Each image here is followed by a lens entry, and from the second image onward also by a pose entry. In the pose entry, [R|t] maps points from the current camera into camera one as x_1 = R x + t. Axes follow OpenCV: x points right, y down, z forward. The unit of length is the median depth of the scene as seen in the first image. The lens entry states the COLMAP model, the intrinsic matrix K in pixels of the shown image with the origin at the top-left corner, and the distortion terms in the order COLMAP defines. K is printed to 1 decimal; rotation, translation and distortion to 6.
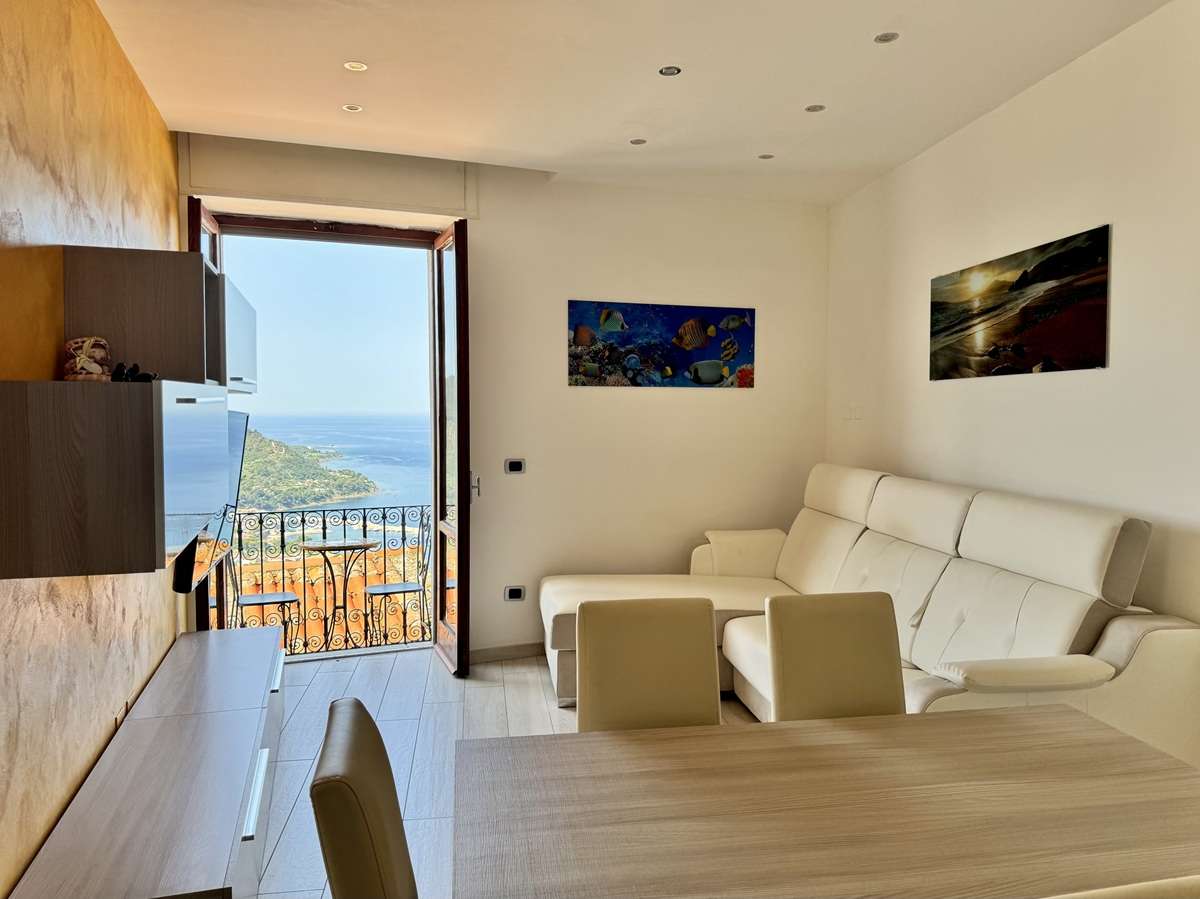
lens RADIAL K [[852.6, 0, 598.2], [0, 852.6, 453.0], [0, 0, 1]] dist [0.047207, -0.055200]
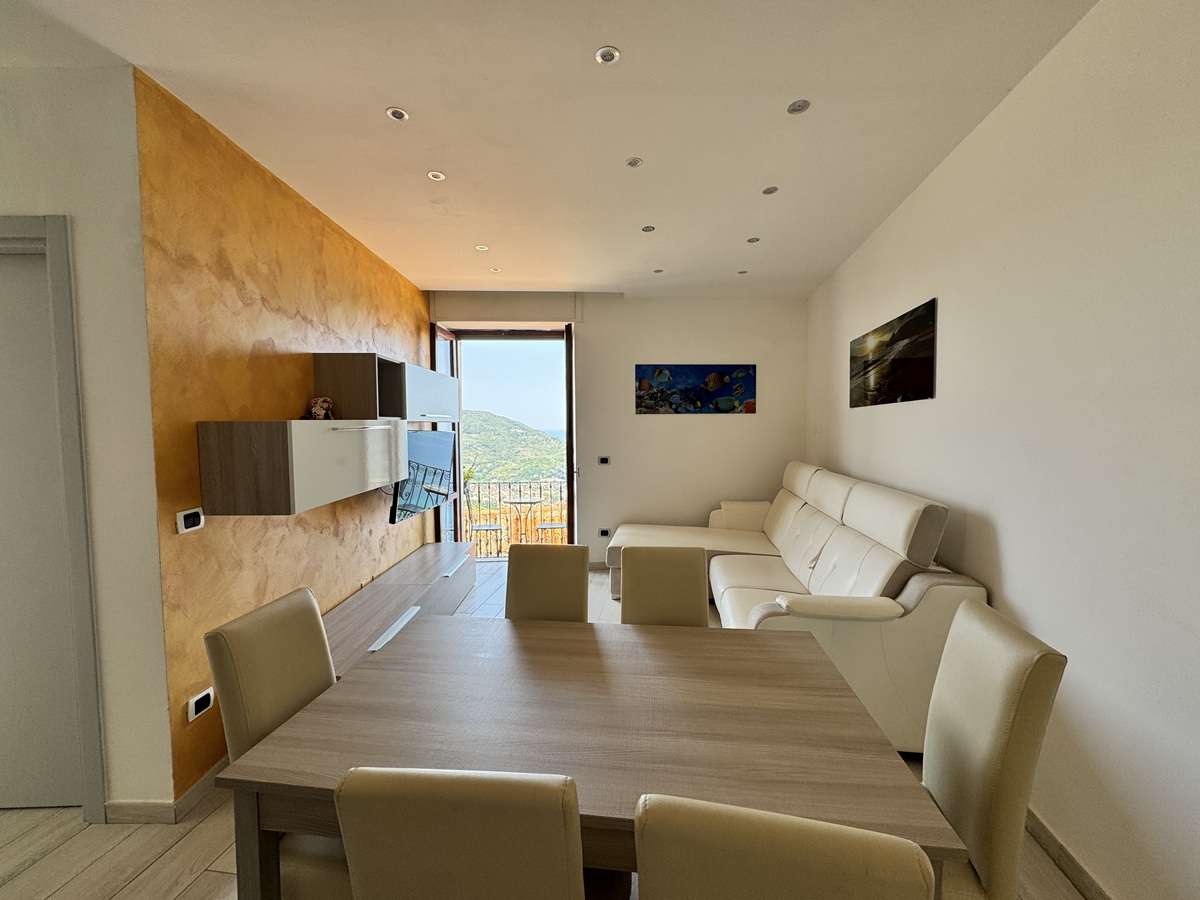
lens RADIAL K [[480.2, 0, 604.8], [0, 480.2, 449.3], [0, 0, 1]] dist [-0.004596, -0.000500]
pose [[0.957539, 0.004922, -0.288262, 0.215597], [-0.005180, 0.999987, -0.000133, -0.008230], [0.288257, 0.001621, 0.957552, 0.058188]]
